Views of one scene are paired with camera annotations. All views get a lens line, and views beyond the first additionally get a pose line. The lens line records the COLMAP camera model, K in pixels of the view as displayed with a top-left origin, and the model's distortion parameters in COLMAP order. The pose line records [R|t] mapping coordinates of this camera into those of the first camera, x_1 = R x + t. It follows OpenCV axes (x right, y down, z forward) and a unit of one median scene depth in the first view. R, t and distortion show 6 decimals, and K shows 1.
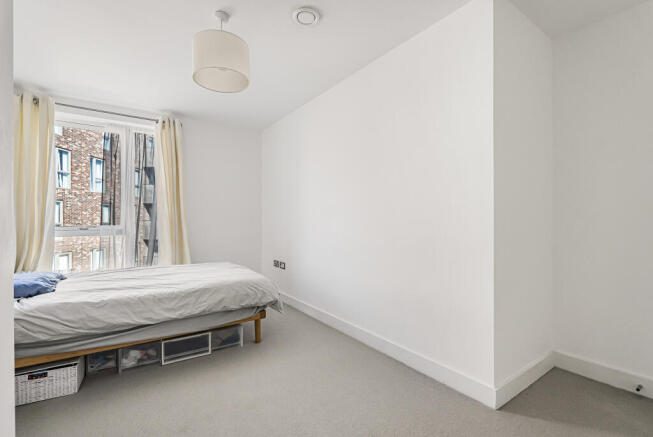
lens RADIAL K [[295.9, 0, 326.5], [0, 295.9, 218.5], [0, 0, 1]] dist [0.000806, -0.000203]
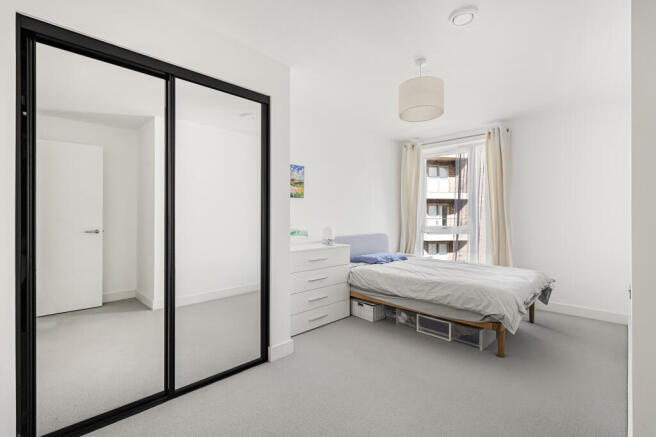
lens RADIAL K [[297.3, 0, 328.0], [0, 297.3, 218.5], [0, 0, 1]] dist [0.000806, -0.000203]
pose [[0.196462, 0.005533, -0.980496, 0.663079], [0.001461, 0.999981, 0.005936, -0.028443], [0.980510, -0.002598, 0.196451, 0.319098]]
